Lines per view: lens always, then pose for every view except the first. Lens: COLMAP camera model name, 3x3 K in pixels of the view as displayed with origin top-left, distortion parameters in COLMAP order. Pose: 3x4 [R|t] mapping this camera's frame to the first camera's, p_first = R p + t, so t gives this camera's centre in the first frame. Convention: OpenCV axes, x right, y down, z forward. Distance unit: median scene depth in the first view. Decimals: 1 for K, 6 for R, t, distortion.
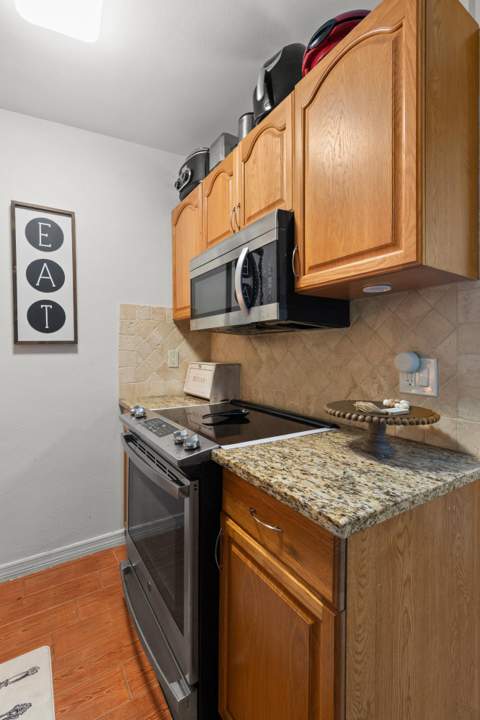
lens RADIAL K [[322.2, 0, 238.9], [0, 322.2, 351.3], [0, 0, 1]] dist [-0.002051, -0.000035]
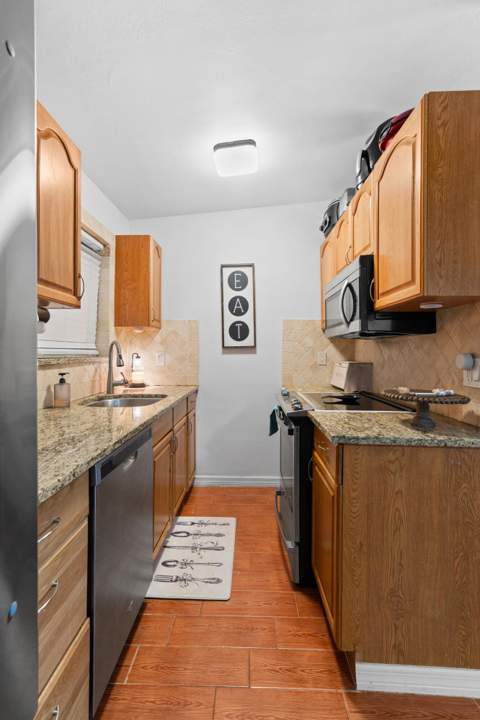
lens RADIAL K [[310.8, 0, 240.0], [0, 310.8, 360.0], [0, 0, 1]] dist [0.000857, 0.000381]
pose [[0.828852, 0.014085, -0.559290, 0.297548], [-0.000988, 0.999718, 0.023712, 0.000306], [0.559467, -0.019101, 0.828633, -0.310792]]
